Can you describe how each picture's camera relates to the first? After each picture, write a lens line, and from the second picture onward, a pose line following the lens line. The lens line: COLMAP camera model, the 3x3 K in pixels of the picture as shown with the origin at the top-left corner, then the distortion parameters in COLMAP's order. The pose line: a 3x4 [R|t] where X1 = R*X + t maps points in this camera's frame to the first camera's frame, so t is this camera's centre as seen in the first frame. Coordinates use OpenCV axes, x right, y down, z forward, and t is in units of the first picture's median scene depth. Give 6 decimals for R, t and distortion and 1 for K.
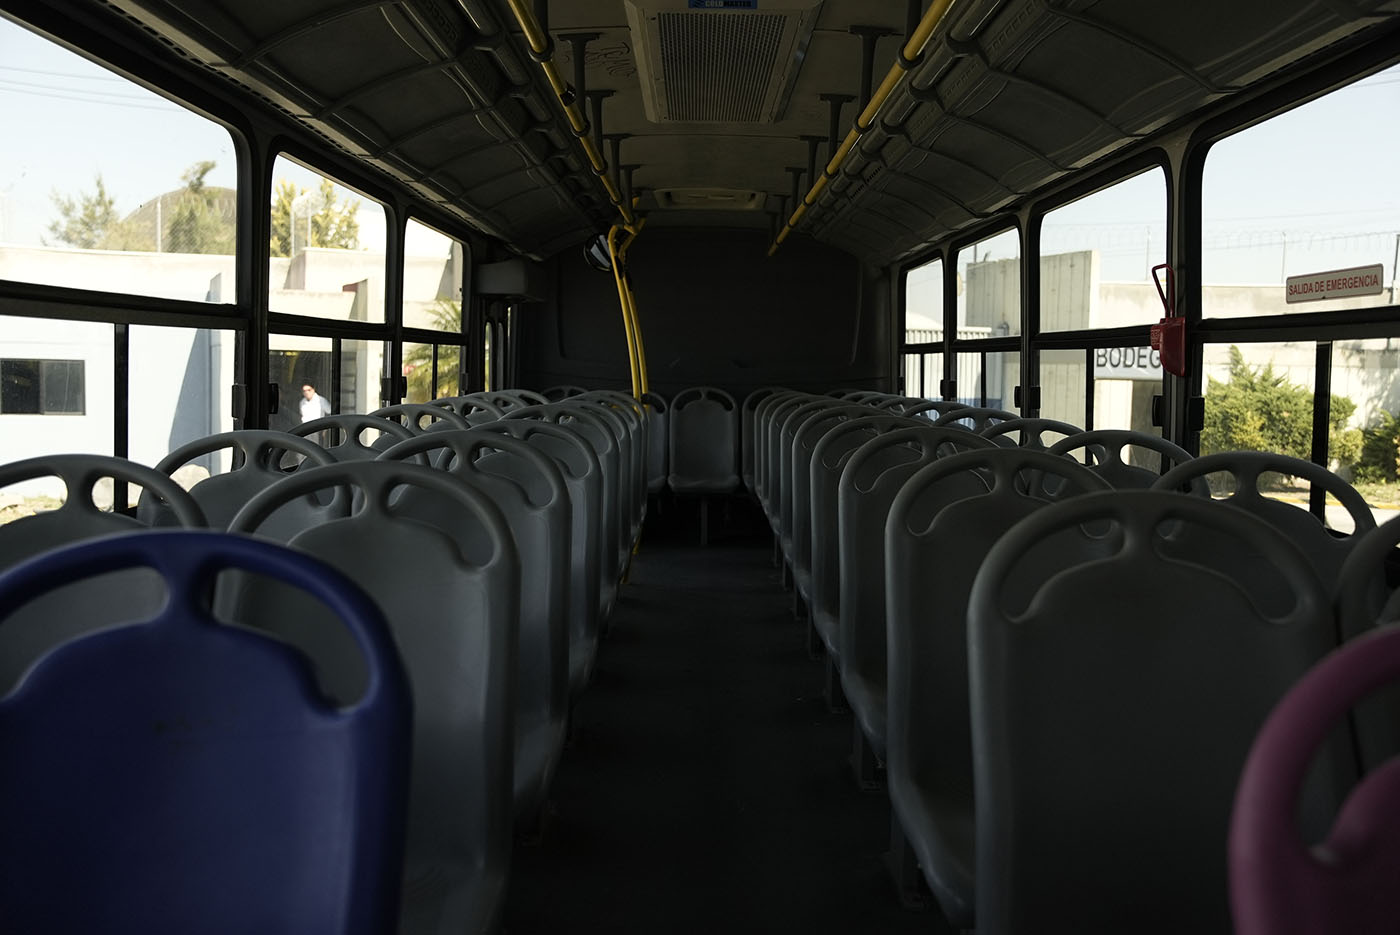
lens RADIAL K [[1261.7, 0, 704.0], [0, 1261.7, 465.7], [0, 0, 1]] dist [-0.086749, 0.122597]
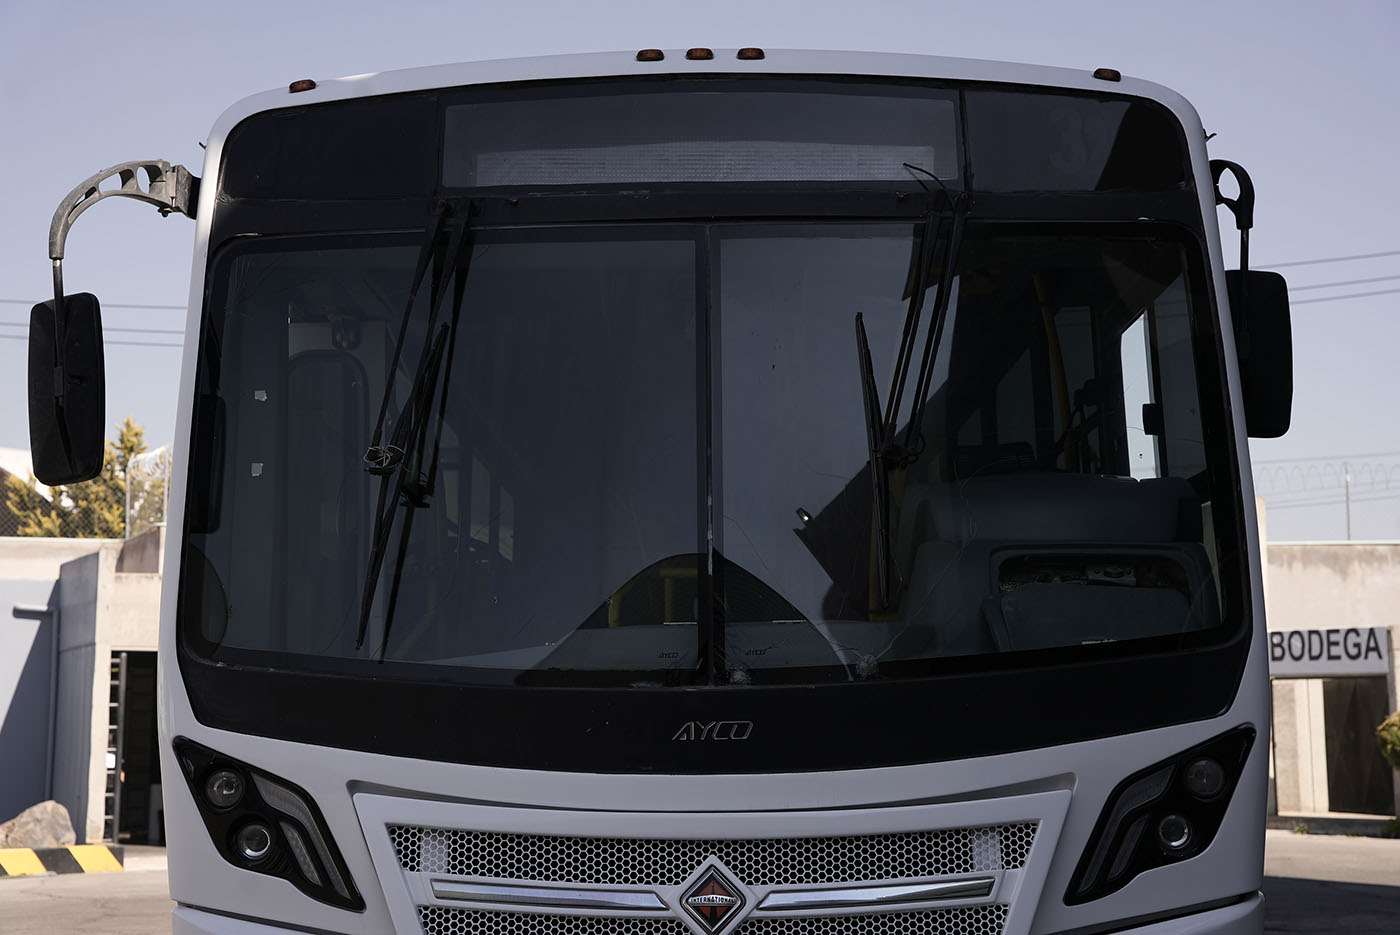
lens RADIAL K [[2249.5, 0, 704.1], [0, 2249.5, 476.0], [0, 0, 1]] dist [0.179962, 0.000000]
pose [[0.999663, -0.025971, 0.000424, -0.004085], [0.025574, 0.981286, -0.190851, 0.056143], [0.004541, 0.190797, 0.981619, -0.284518]]
